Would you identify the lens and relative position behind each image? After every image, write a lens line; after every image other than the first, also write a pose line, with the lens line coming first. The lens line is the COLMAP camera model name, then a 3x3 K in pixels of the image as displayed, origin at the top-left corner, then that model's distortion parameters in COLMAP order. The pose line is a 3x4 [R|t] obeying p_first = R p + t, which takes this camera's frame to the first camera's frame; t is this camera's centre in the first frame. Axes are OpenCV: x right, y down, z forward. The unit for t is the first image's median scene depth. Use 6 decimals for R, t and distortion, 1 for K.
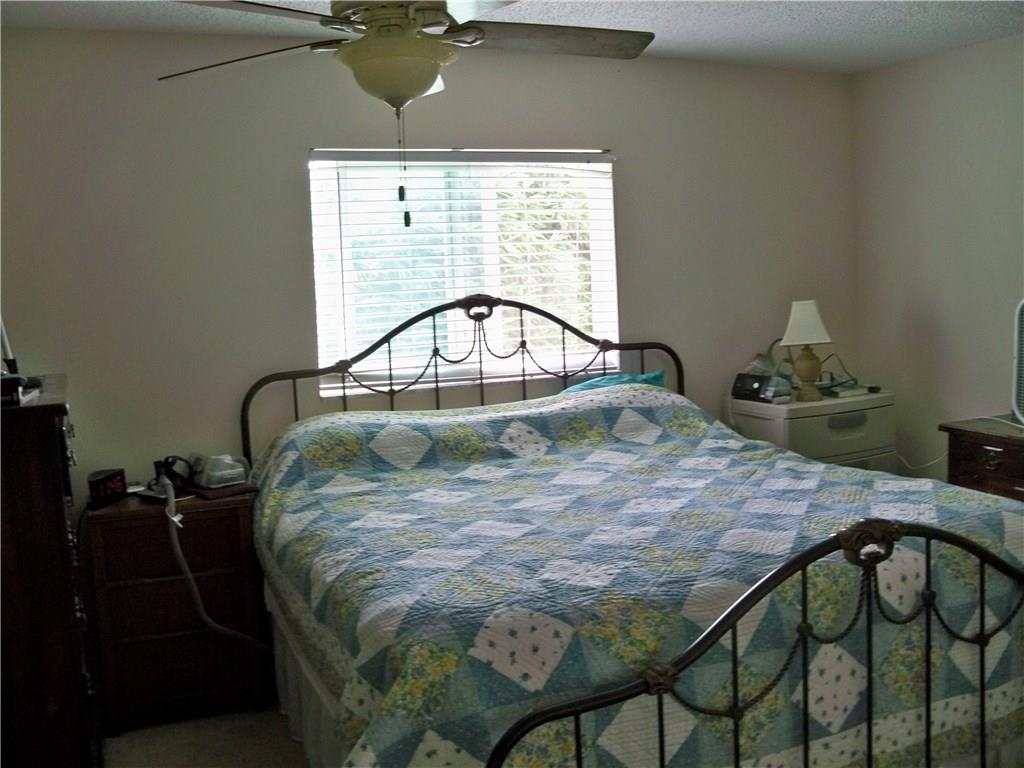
lens RADIAL K [[1045.9, 0, 502.3], [0, 1045.9, 380.6], [0, 0, 1]] dist [-0.227931, 0.252723]
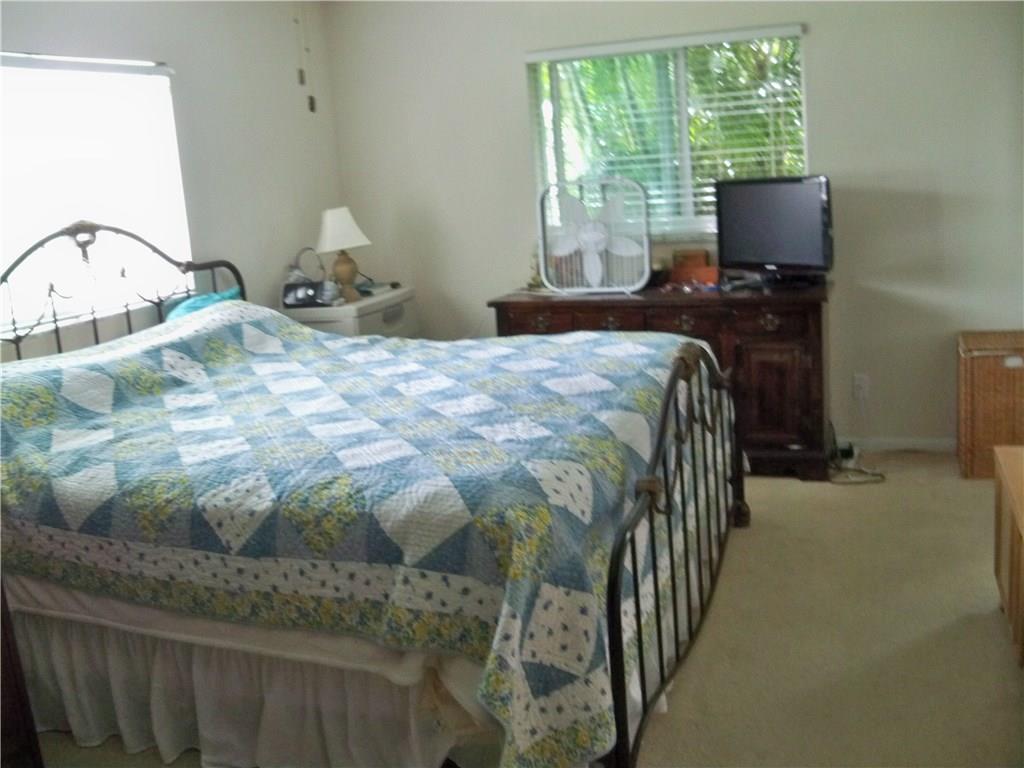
lens RADIAL K [[1045.9, 0, 502.3], [0, 1045.9, 380.6], [0, 0, 1]] dist [-0.227931, 0.252723]
pose [[0.701553, -0.163909, 0.693511, -0.402846], [0.129510, 0.986308, 0.102099, 0.012115], [-0.700750, 0.018188, 0.713175, 0.135179]]
